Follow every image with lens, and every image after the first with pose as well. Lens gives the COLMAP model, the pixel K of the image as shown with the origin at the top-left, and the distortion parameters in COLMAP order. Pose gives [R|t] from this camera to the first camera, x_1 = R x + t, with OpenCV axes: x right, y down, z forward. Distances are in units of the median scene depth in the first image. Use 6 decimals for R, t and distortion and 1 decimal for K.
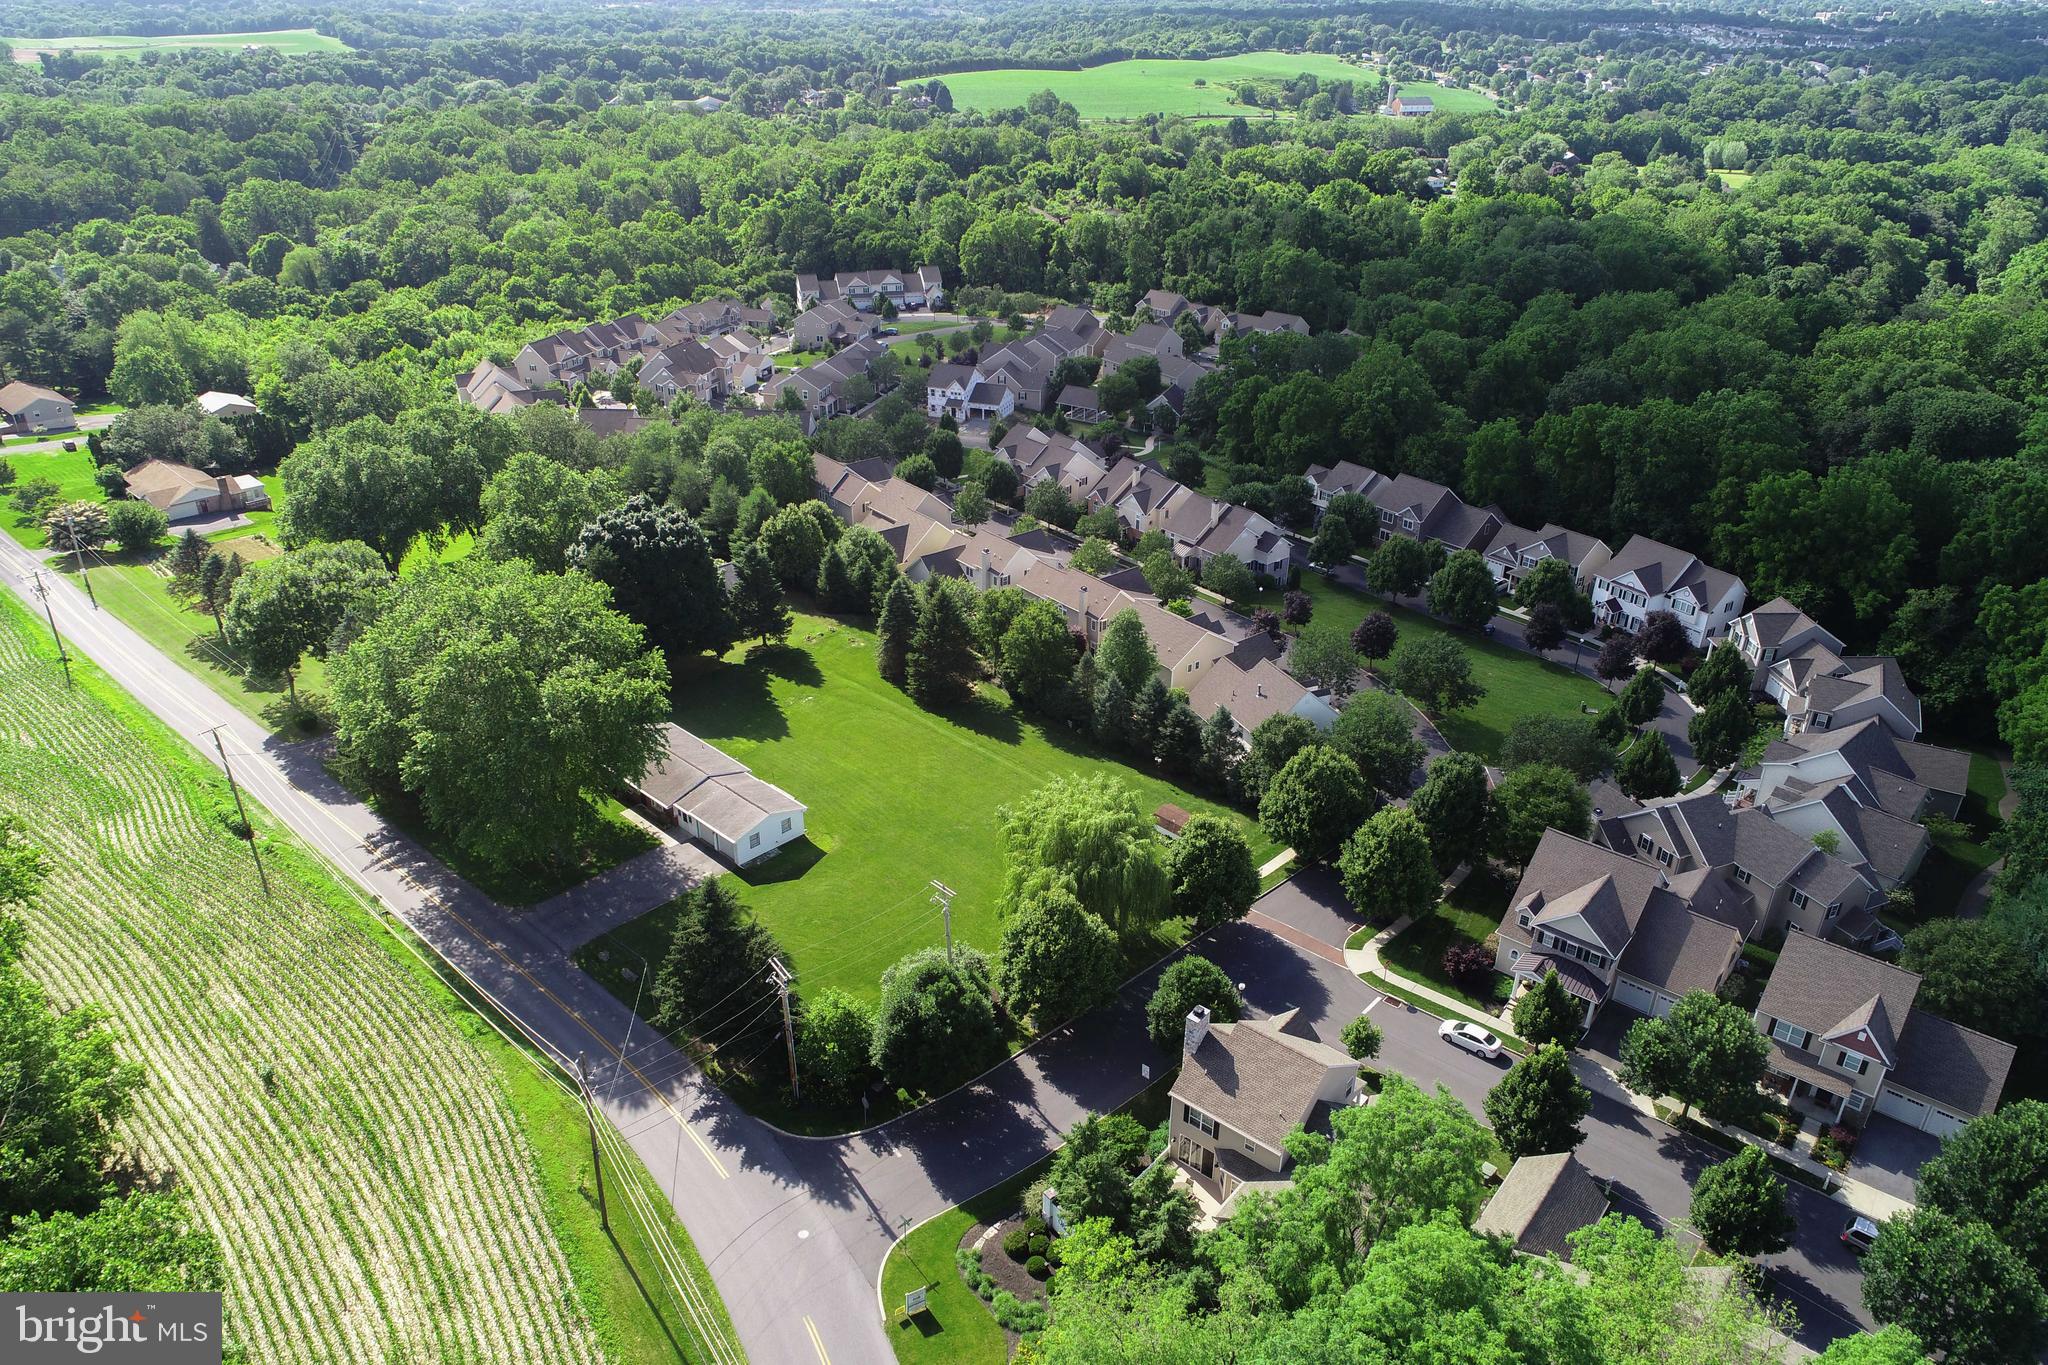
lens RADIAL K [[1377.5, 0, 1024.0], [0, 1377.5, 682.5], [0, 0, 1]] dist [0.001448, 0.002559]
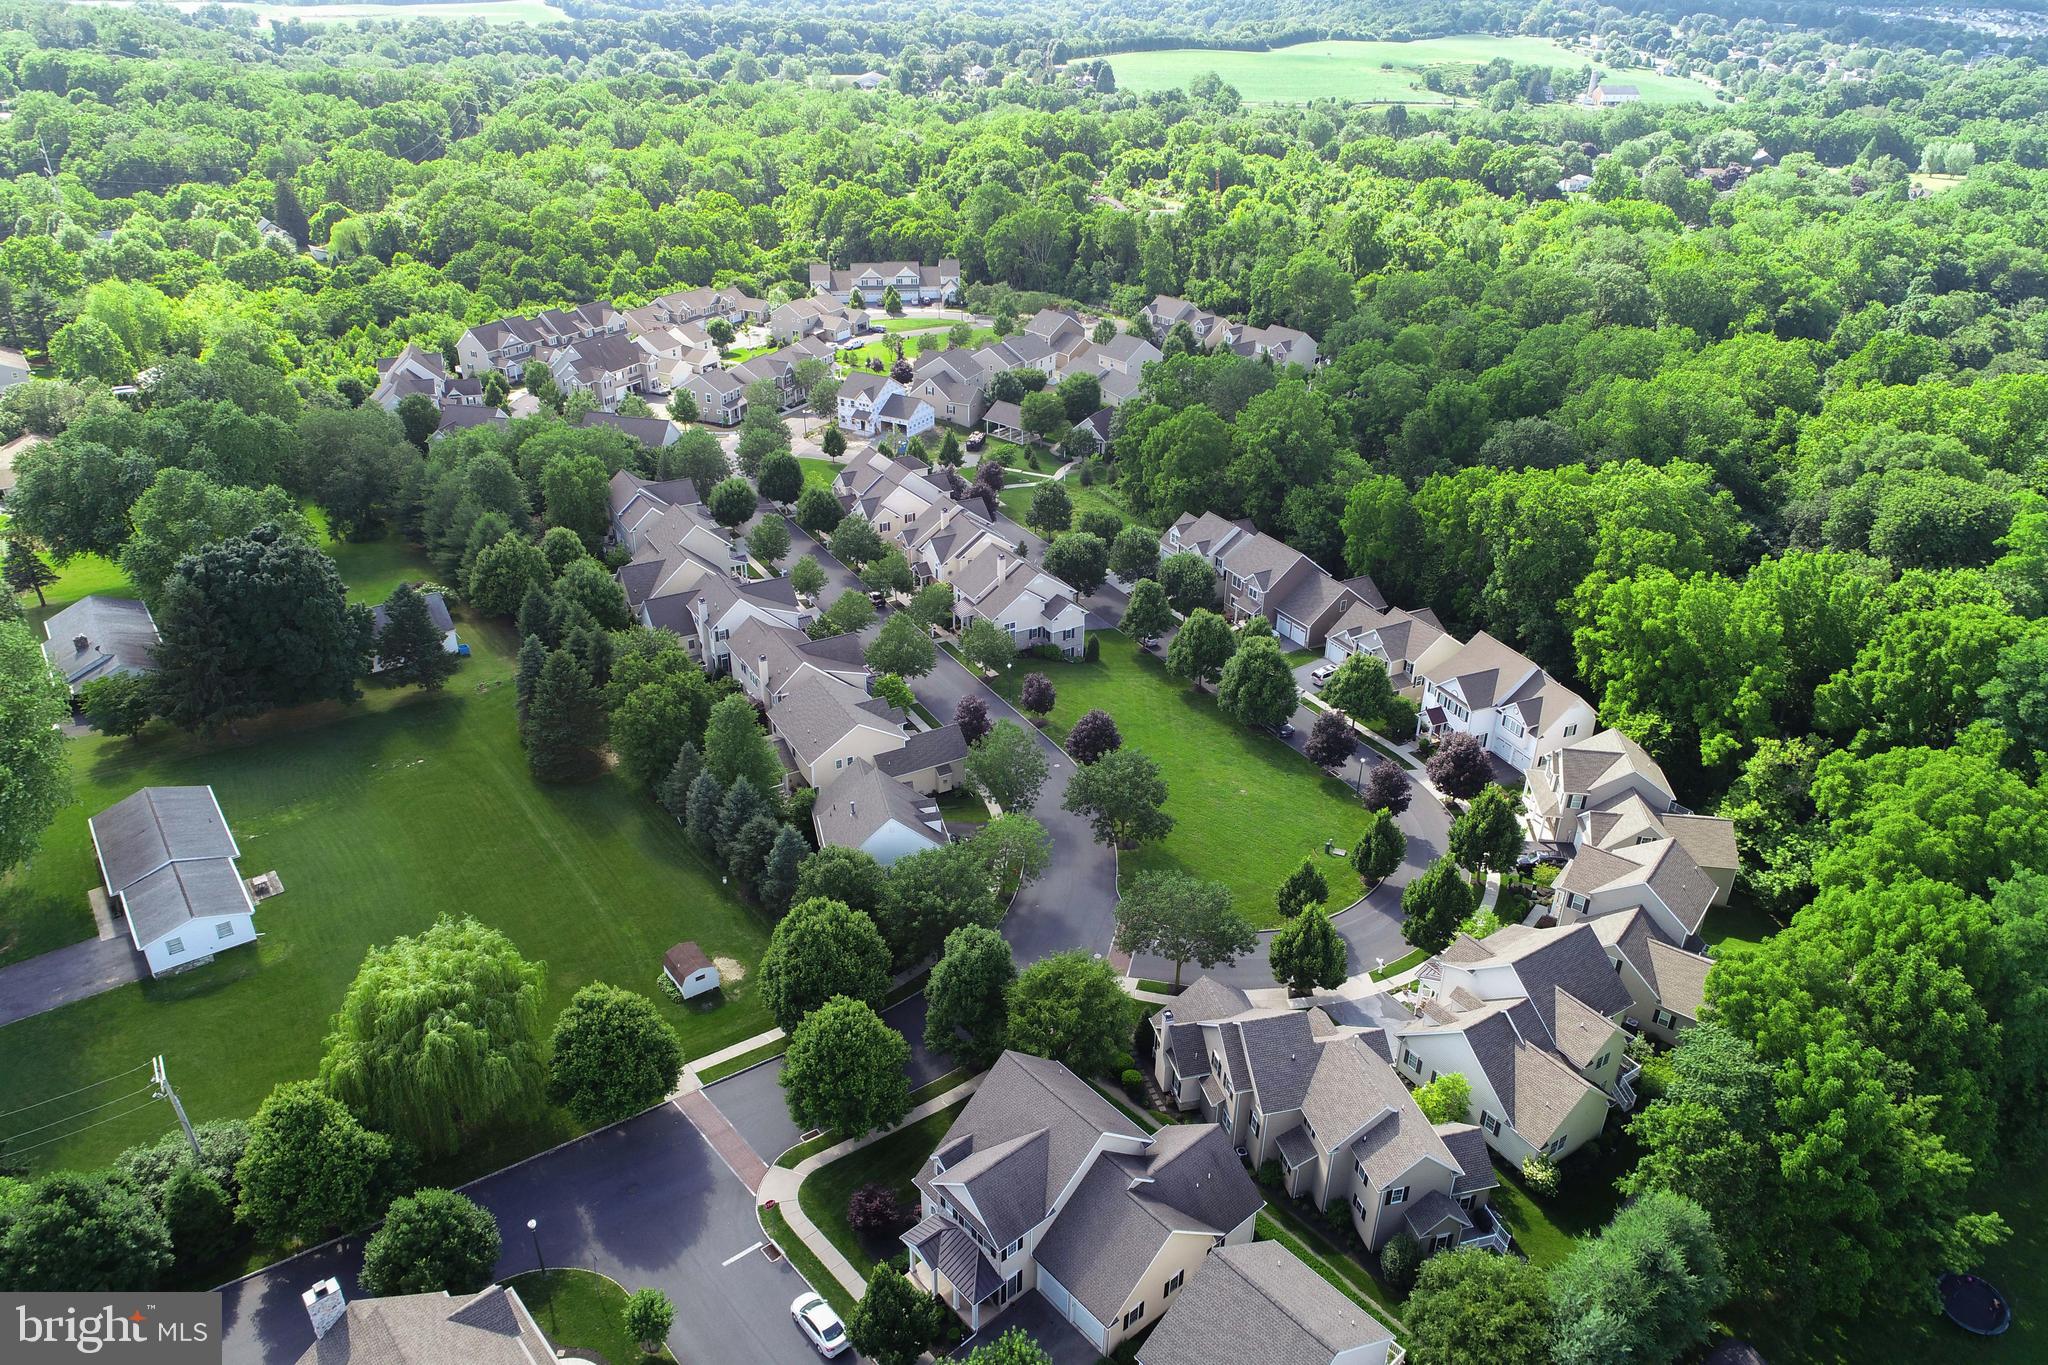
lens RADIAL K [[1377.5, 0, 1024.0], [0, 1377.5, 682.5], [0, 0, 1]] dist [0.001448, 0.002559]
pose [[0.987546, 0.078168, -0.136537, 0.102351], [-0.076251, 0.996903, 0.019224, -0.025465], [0.137616, -0.008573, 0.990448, 0.048388]]
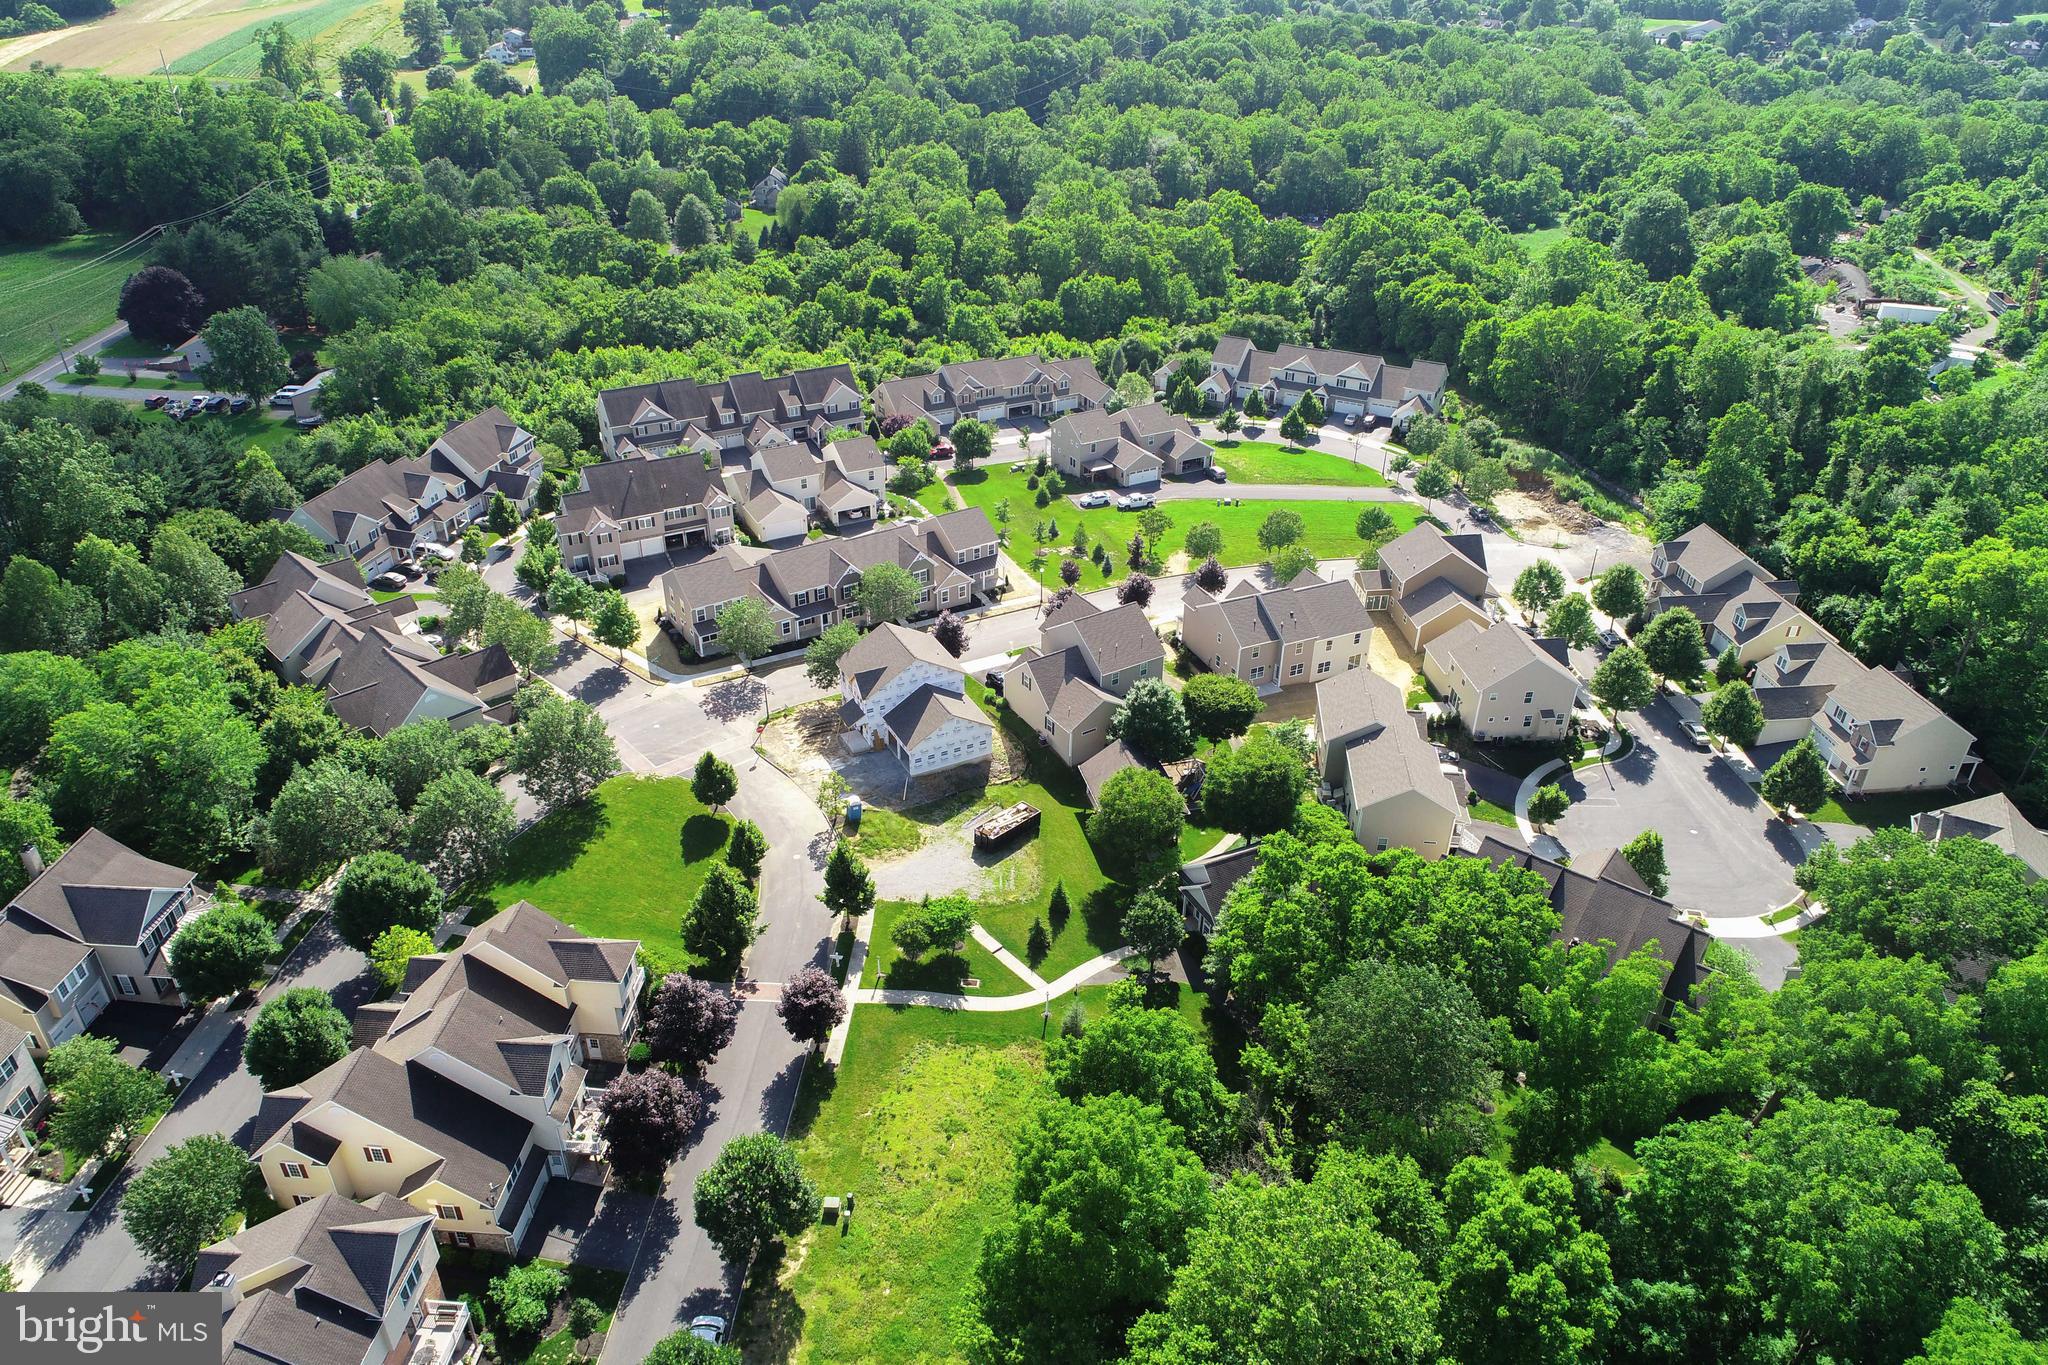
lens RADIAL K [[1377.5, 0, 1024.0], [0, 1377.5, 682.5], [0, 0, 1]] dist [0.001448, 0.002559]
pose [[0.733116, 0.344084, -0.586641, 0.151018], [-0.309299, 0.936893, 0.162993, -0.163420], [0.605702, 0.061955, 0.793276, 0.328154]]
